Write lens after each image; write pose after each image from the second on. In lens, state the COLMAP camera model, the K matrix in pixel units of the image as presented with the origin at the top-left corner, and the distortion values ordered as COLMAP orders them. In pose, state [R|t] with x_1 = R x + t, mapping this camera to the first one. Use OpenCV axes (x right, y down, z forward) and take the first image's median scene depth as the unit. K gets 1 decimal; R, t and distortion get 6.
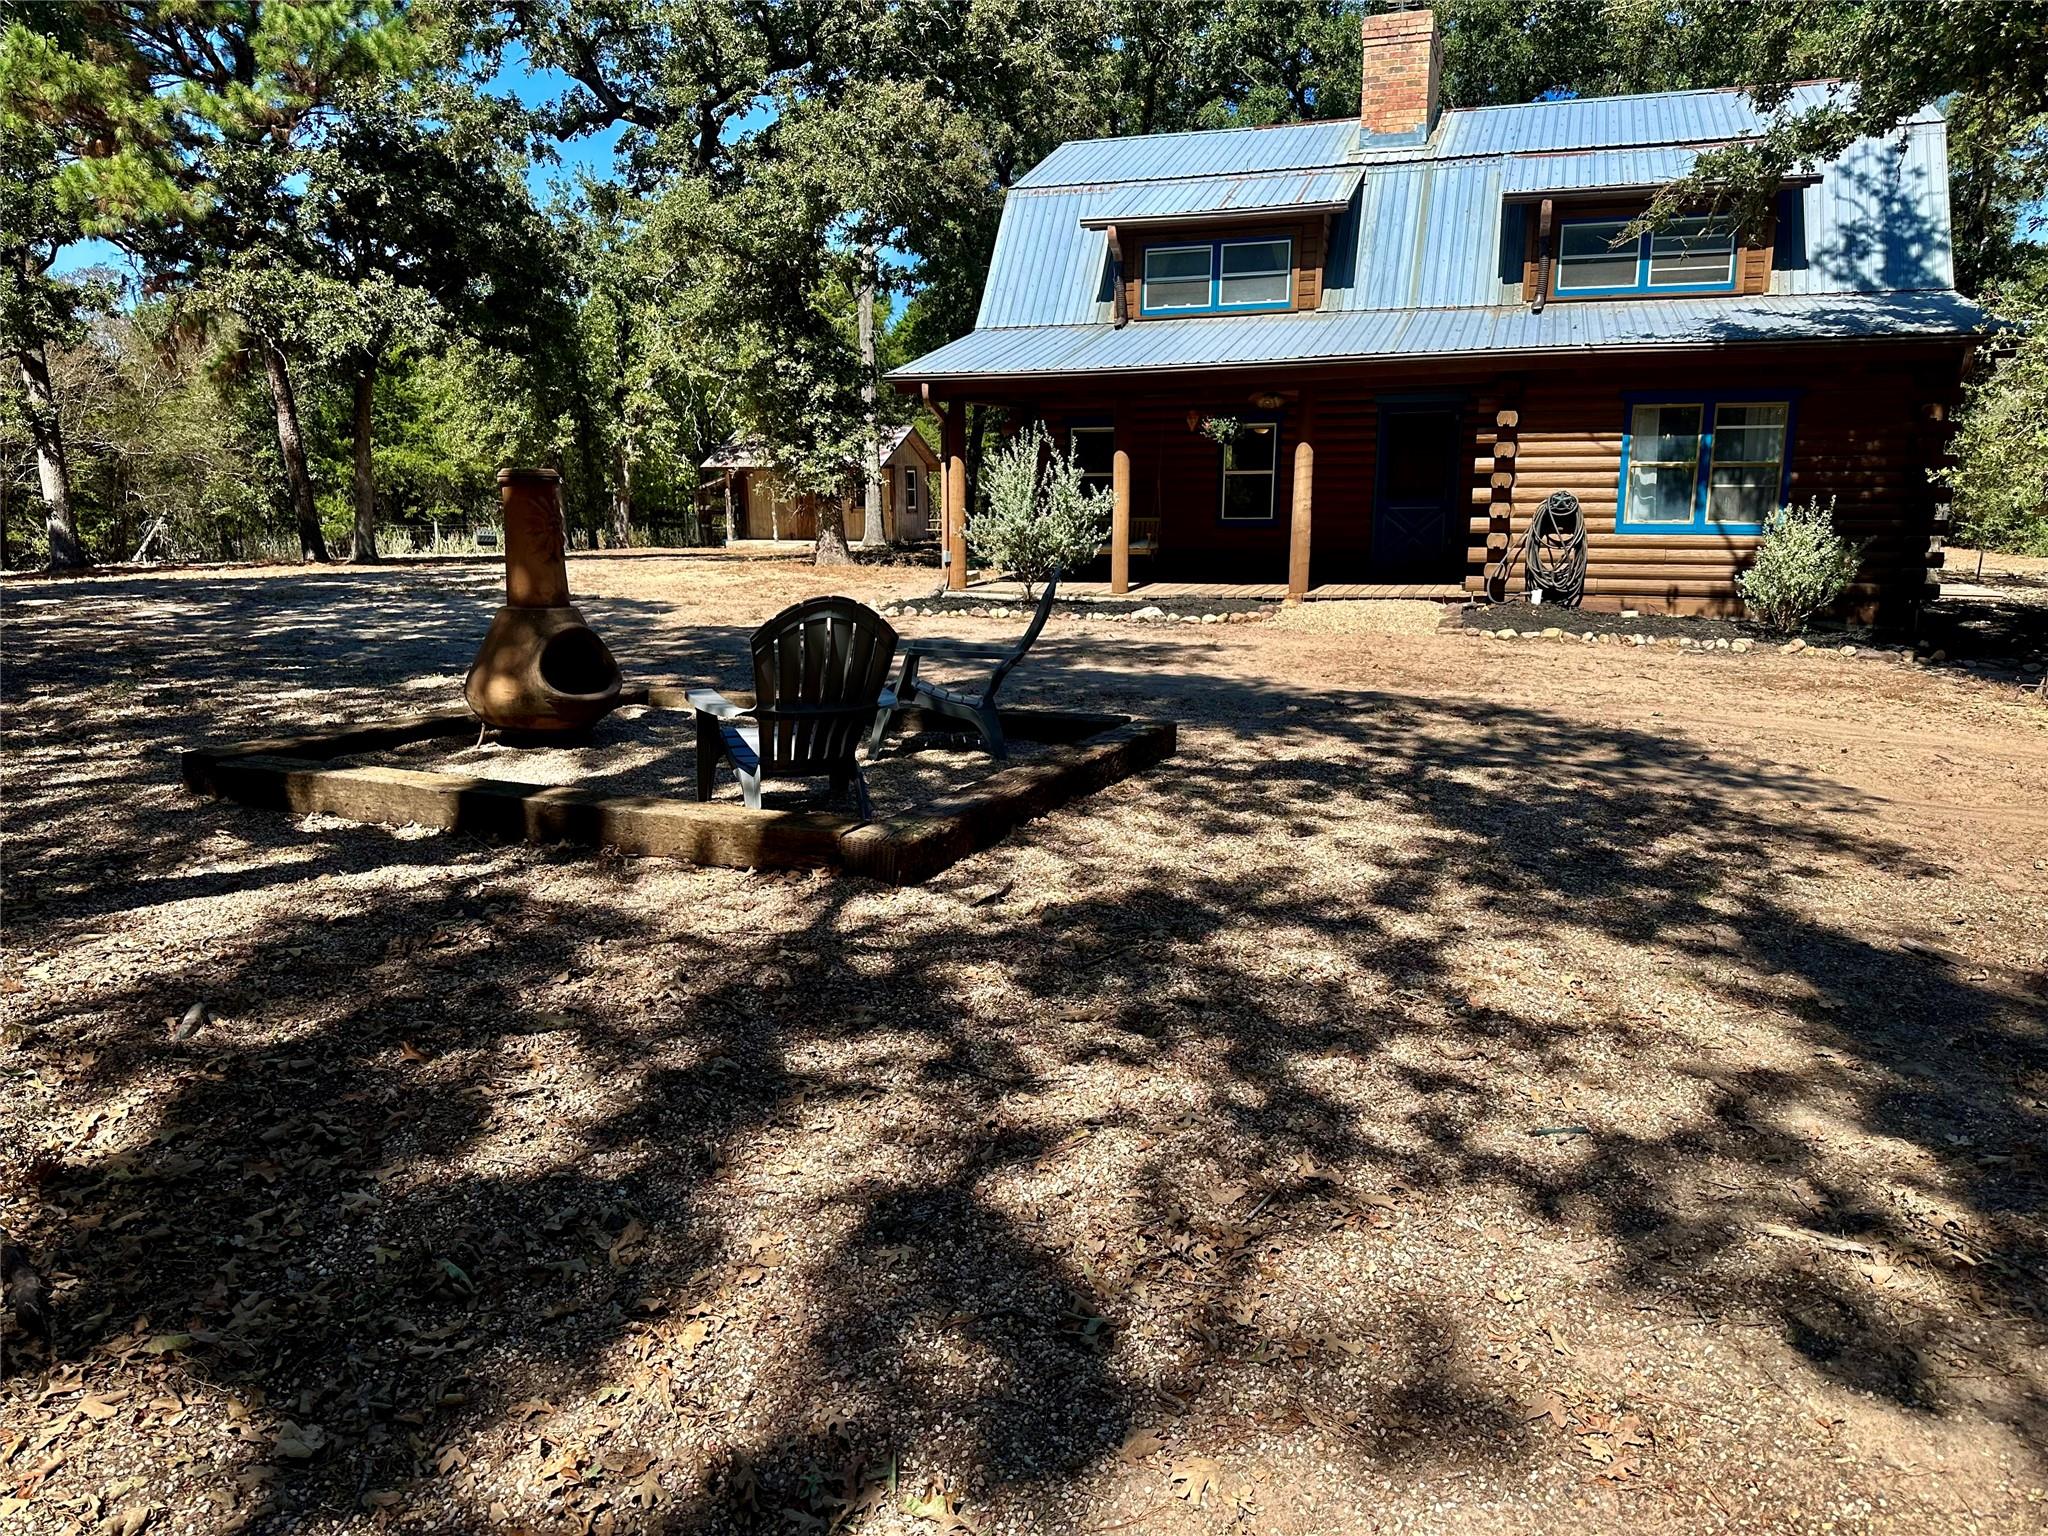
lens RADIAL K [[1420.9, 0, 1034.8], [0, 1420.9, 781.2], [0, 0, 1]] dist [0.053072, -0.052502]
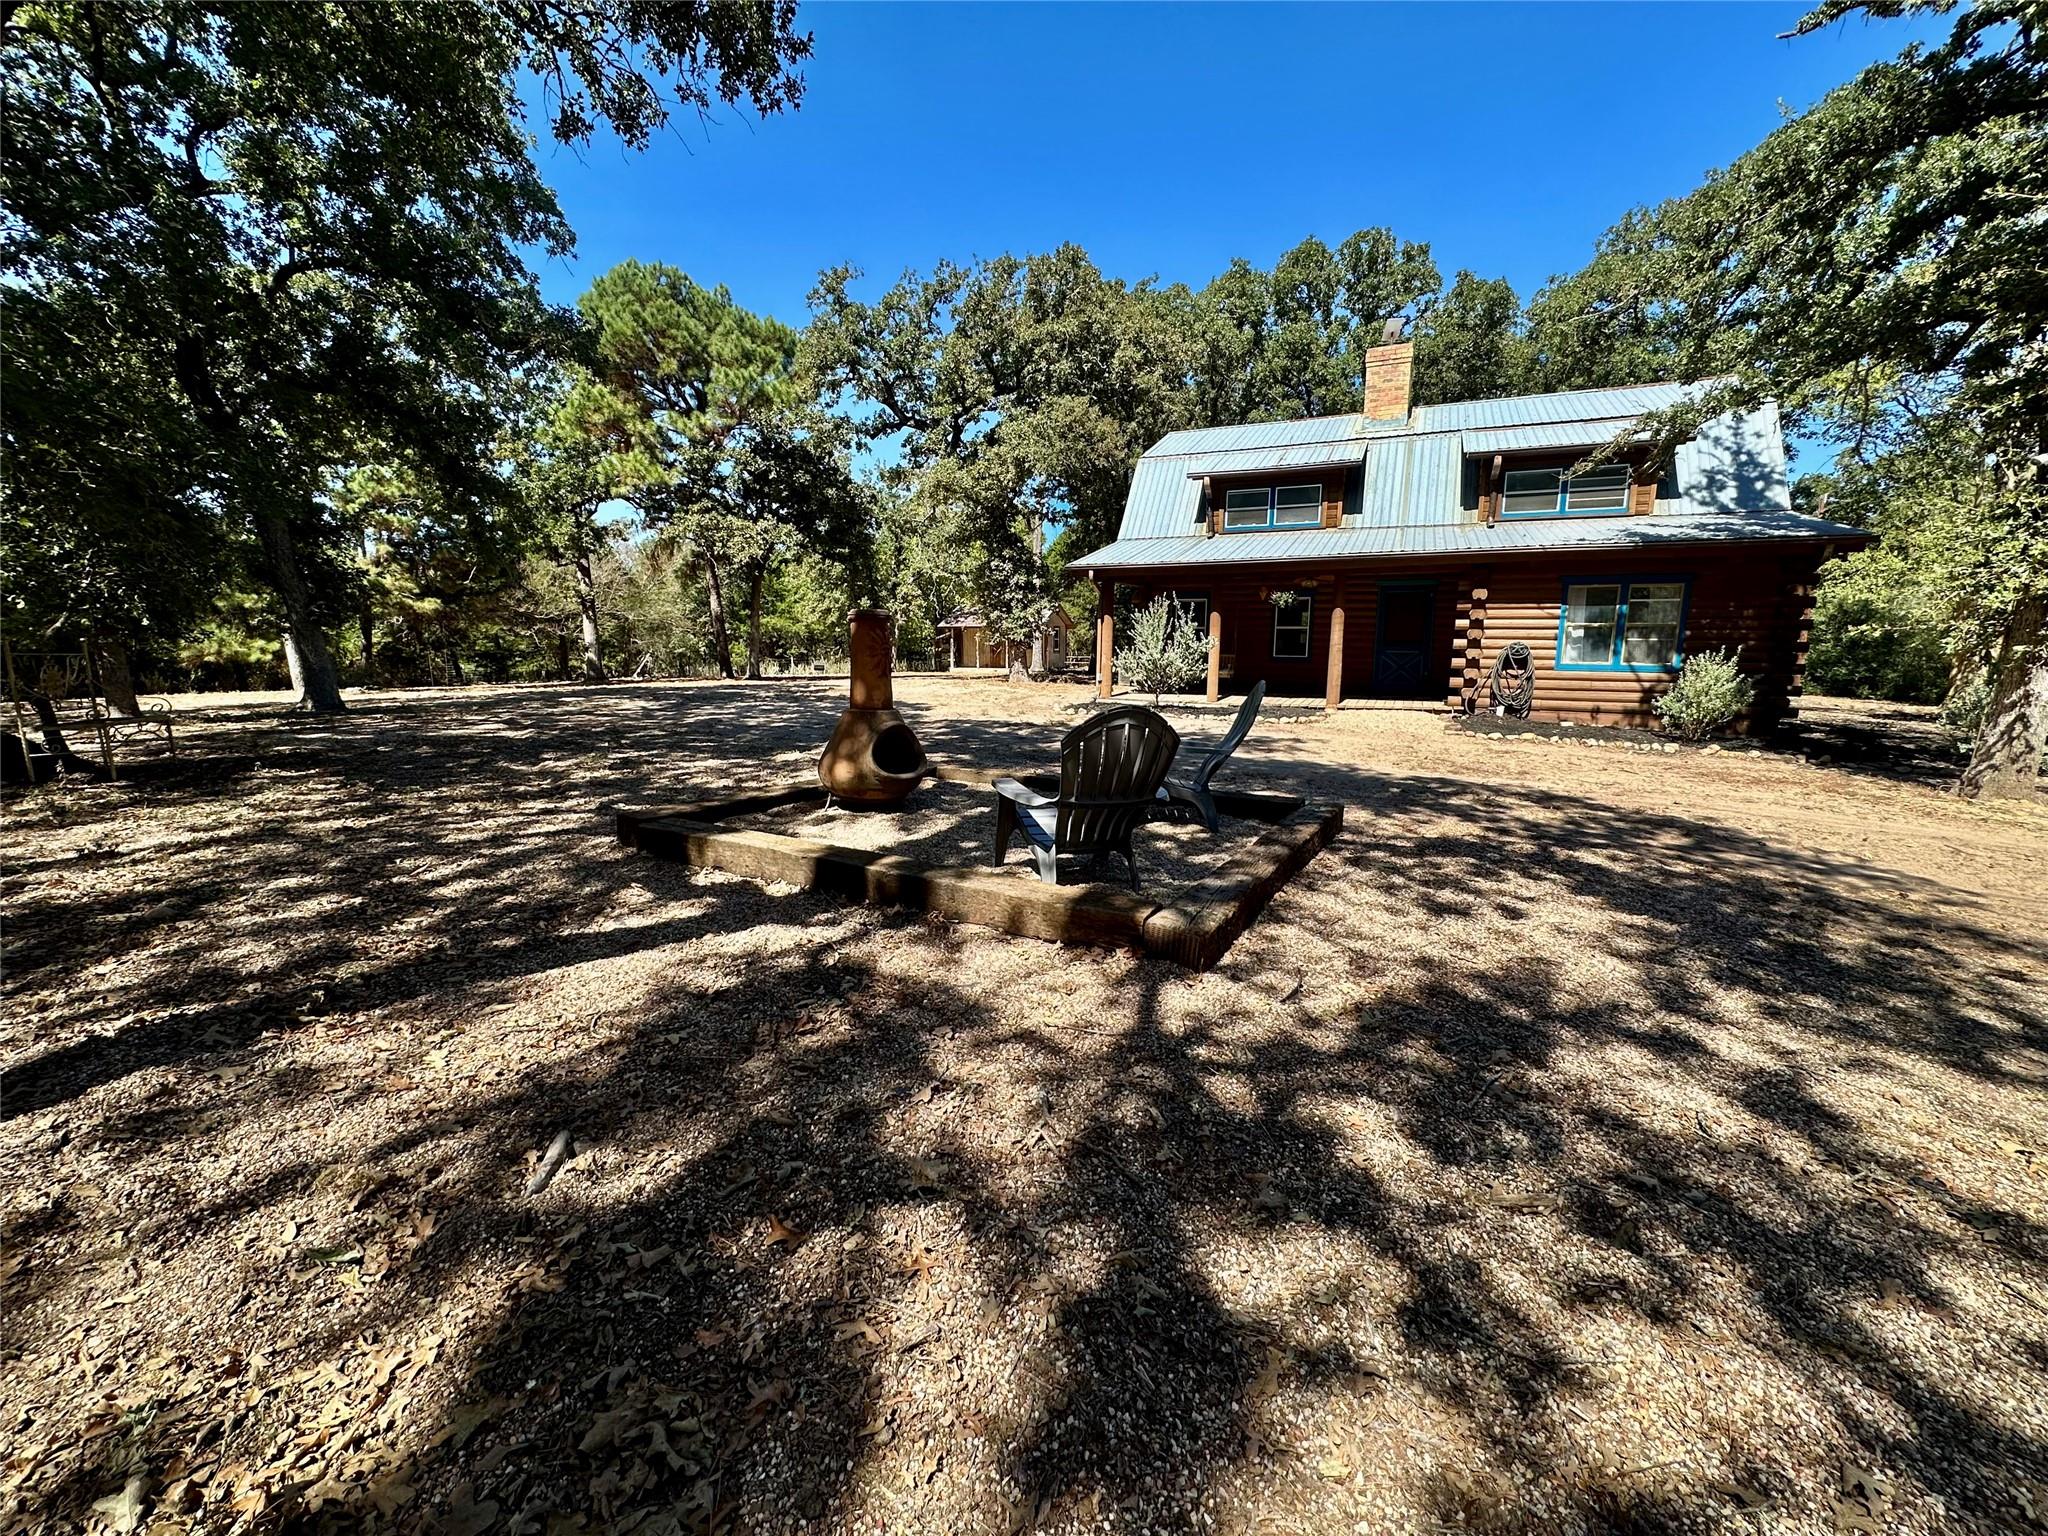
lens RADIAL K [[817.8, 0, 1041.5], [0, 817.8, 774.2], [0, 0, 1]] dist [0.000734, -0.000265]
pose [[0.995301, 0.024456, -0.093694, -0.056979], [-0.028263, 0.998819, -0.039526, -0.017669], [0.092617, 0.041989, 0.994816, 0.123301]]
